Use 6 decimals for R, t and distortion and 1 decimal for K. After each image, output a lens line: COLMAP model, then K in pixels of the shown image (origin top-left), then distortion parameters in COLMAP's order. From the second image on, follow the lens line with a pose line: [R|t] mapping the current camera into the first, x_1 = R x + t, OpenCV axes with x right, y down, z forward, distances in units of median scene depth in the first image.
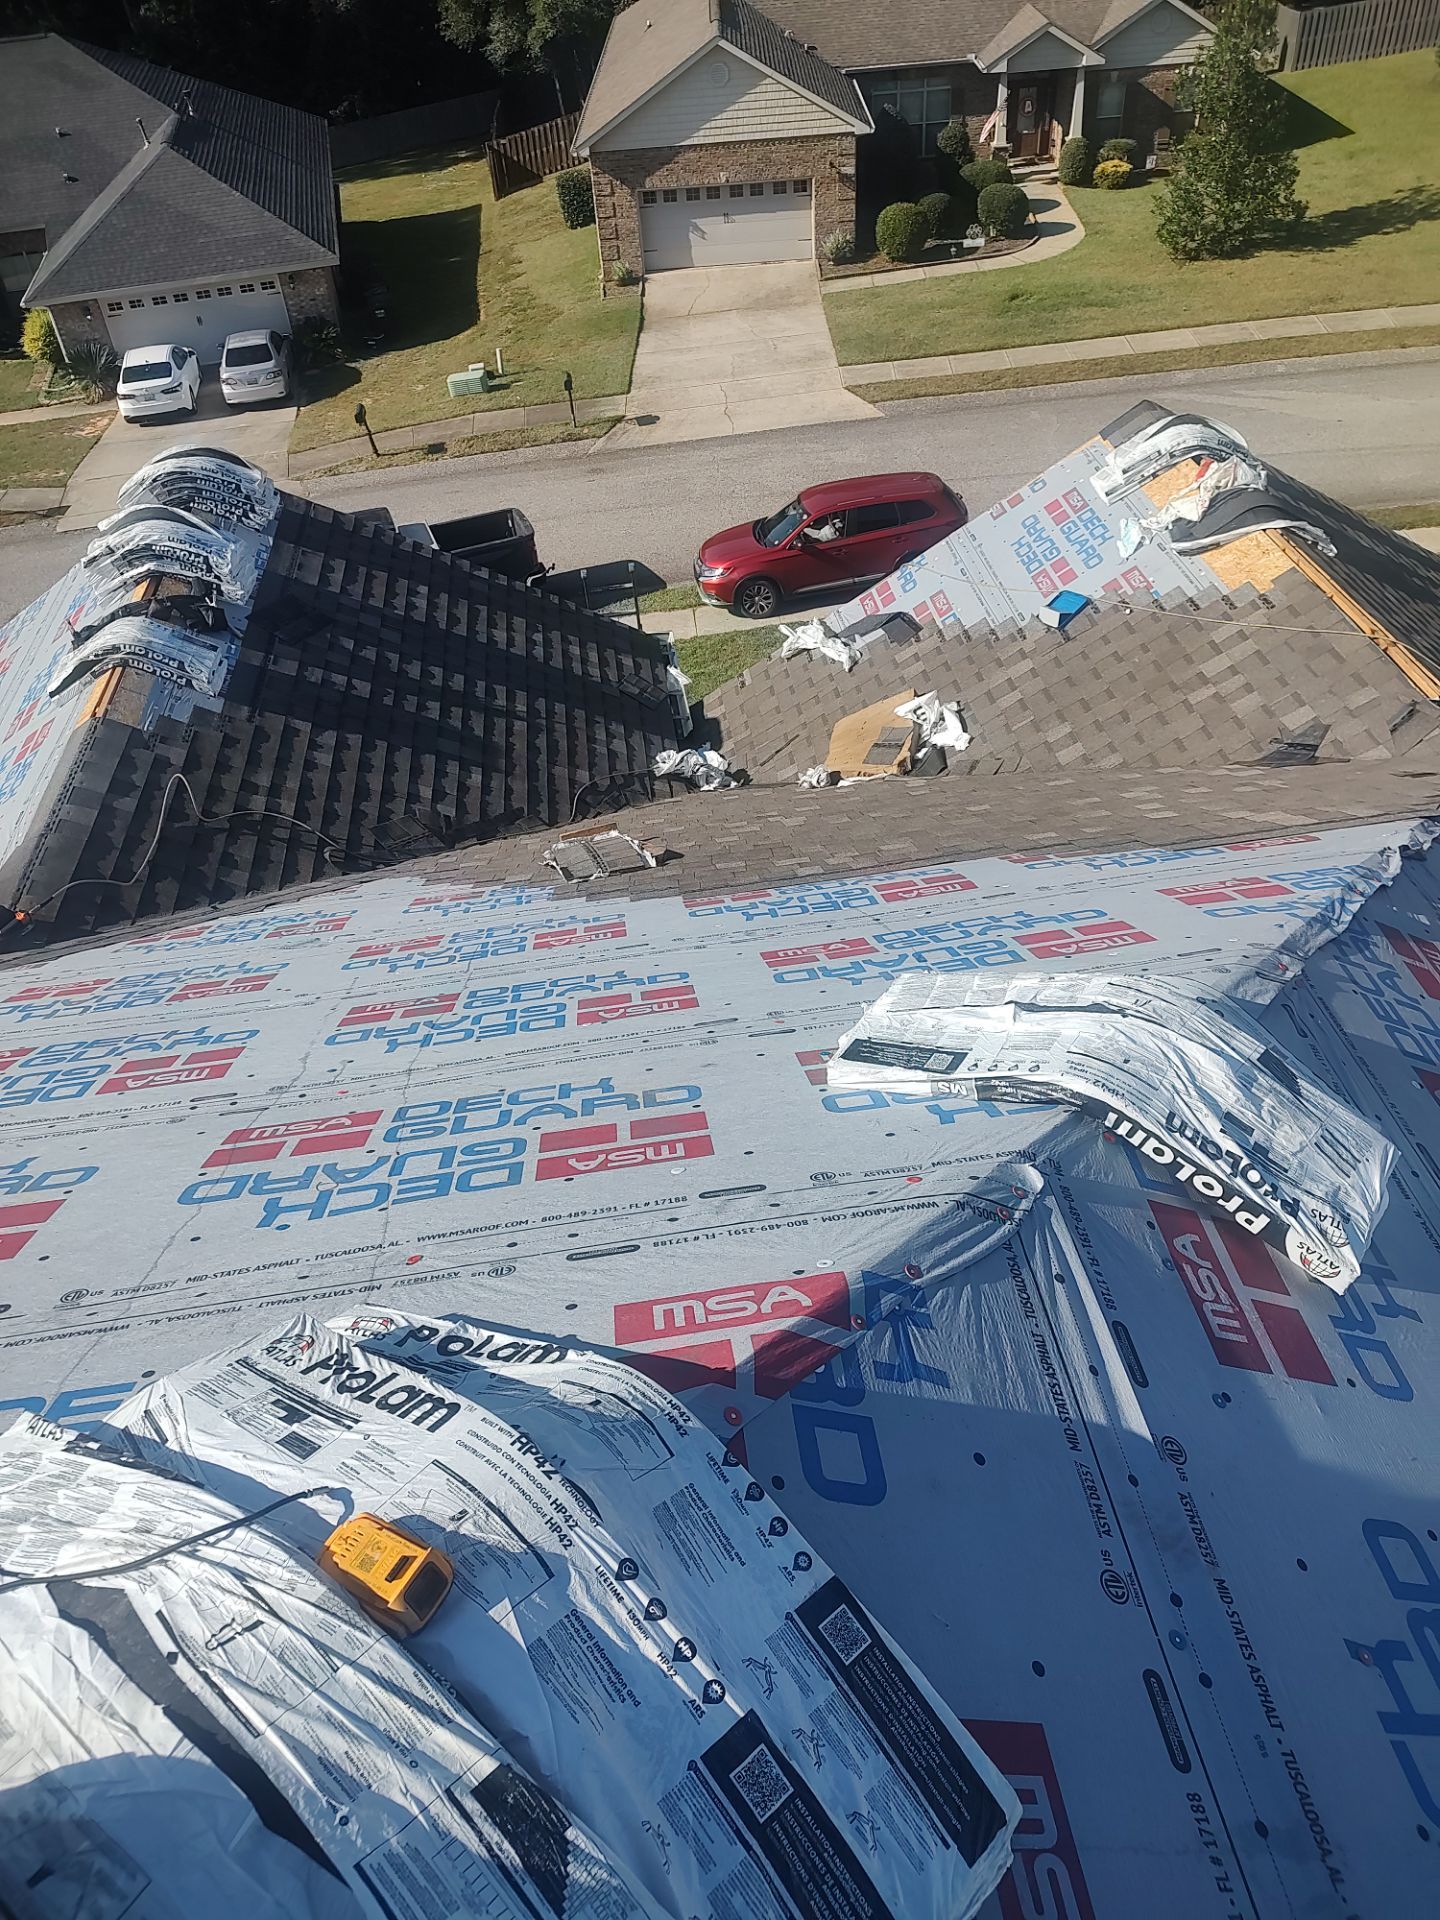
lens RADIAL K [[1347.2, 0, 702.9], [0, 1347.2, 968.1], [0, 0, 1]] dist [0.034683, -0.019121]
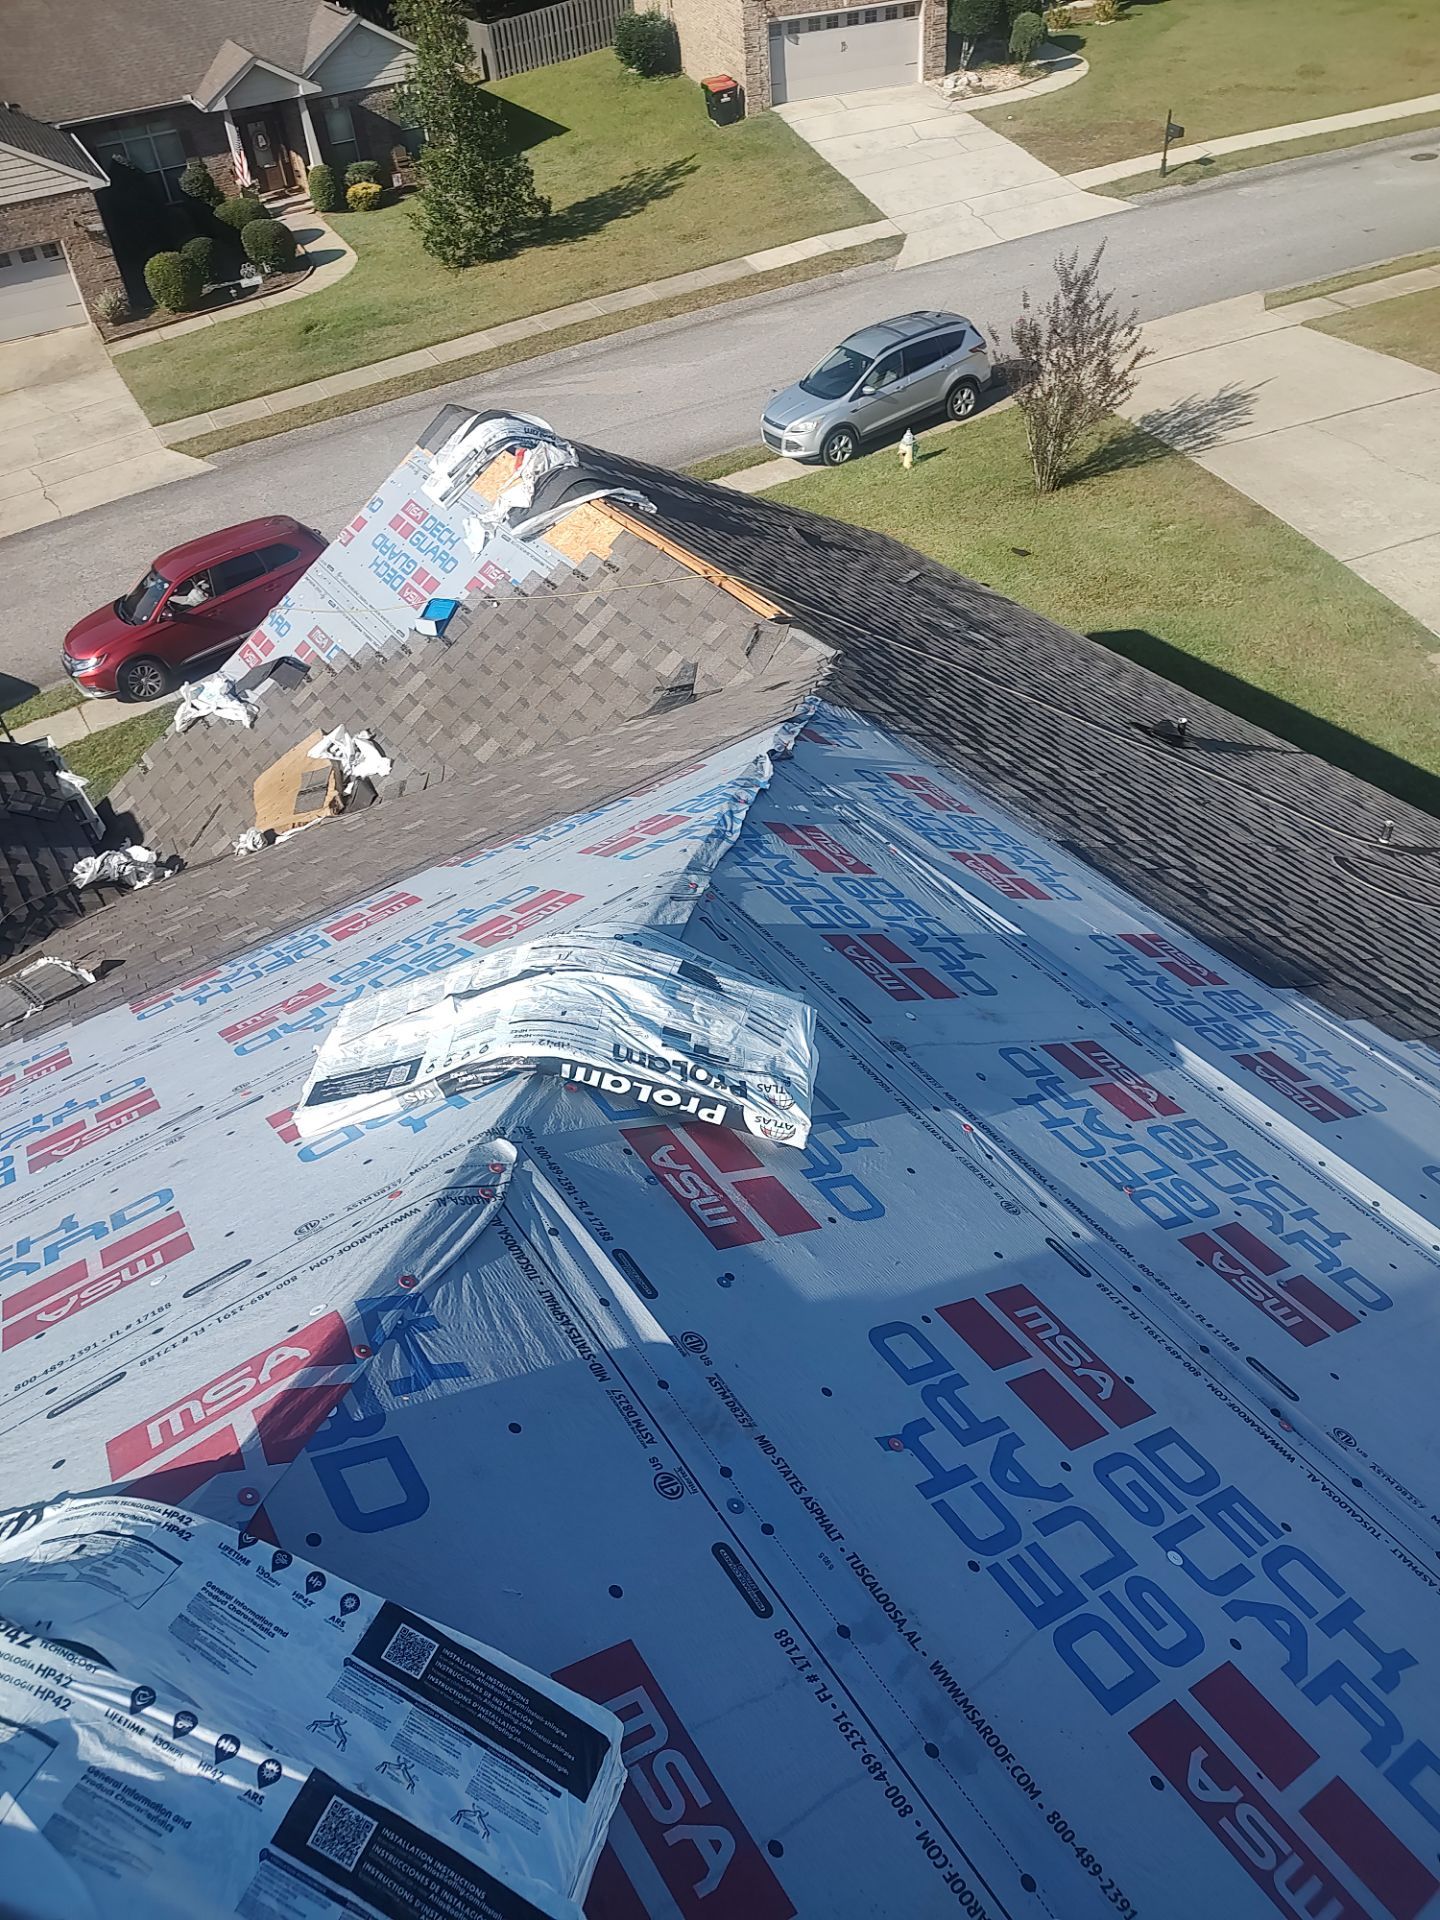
lens RADIAL K [[1356.6, 0, 705.0], [0, 1356.6, 962.4], [0, 0, 1]] dist [0.051584, -0.029012]
pose [[0.895035, -0.314364, 0.316367, 0.074854], [0.321711, 0.946356, 0.030210, 0.028655], [-0.308893, 0.074740, 0.948156, -0.031787]]
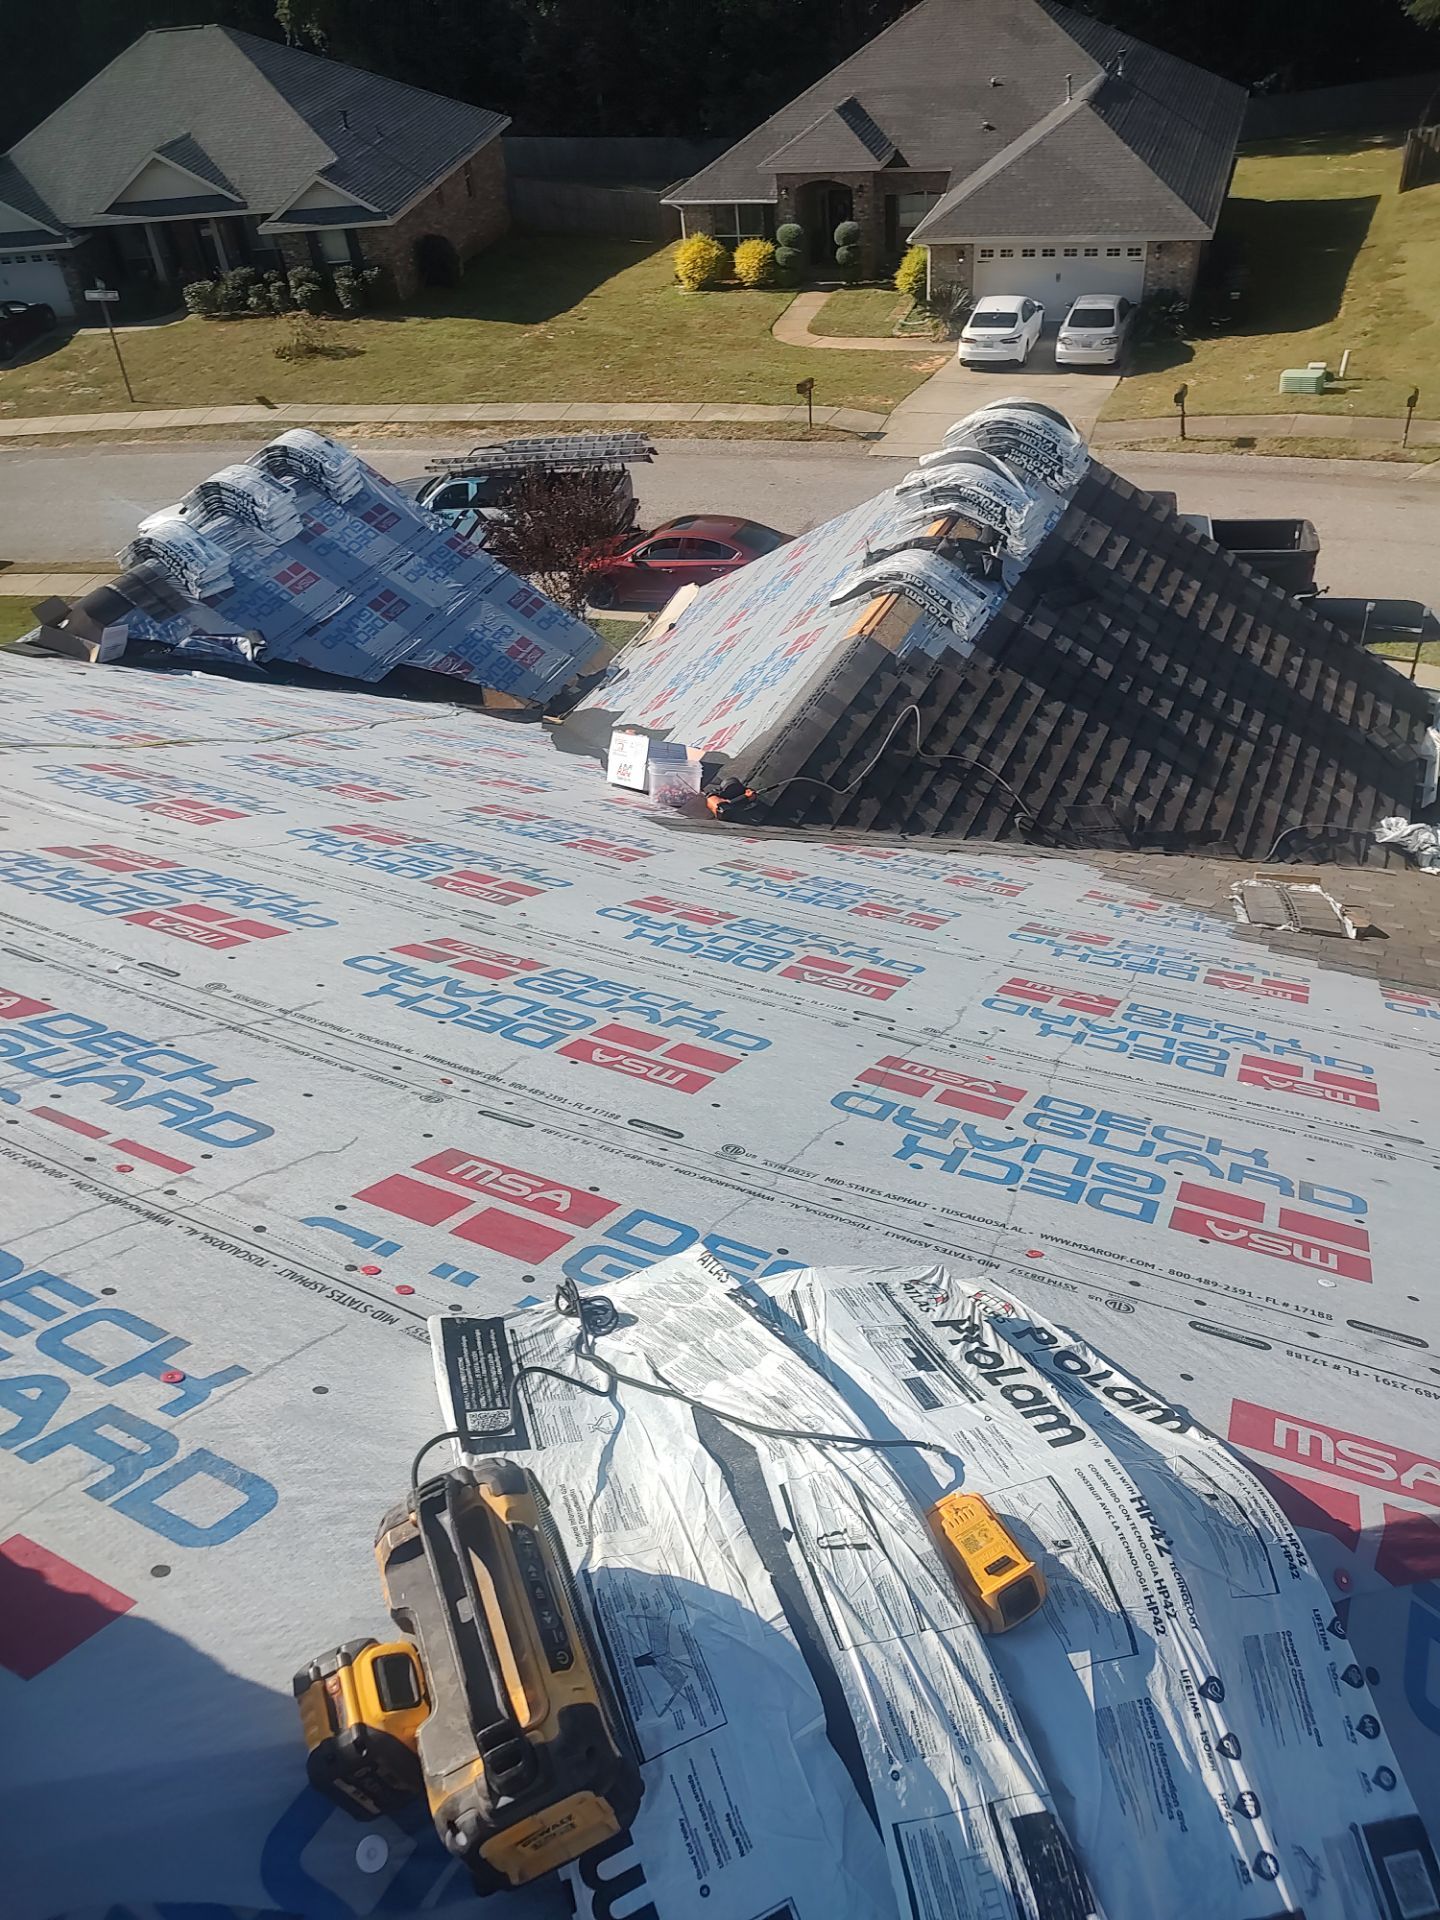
lens RADIAL K [[1335.0, 0, 708.1], [0, 1335.0, 953.4], [0, 0, 1]] dist [0.048263, -0.035454]
pose [[0.855266, 0.342745, -0.388645, -0.081098], [-0.337083, 0.937622, 0.085089, 0.004404], [0.393566, 0.058232, 0.917450, -0.007779]]
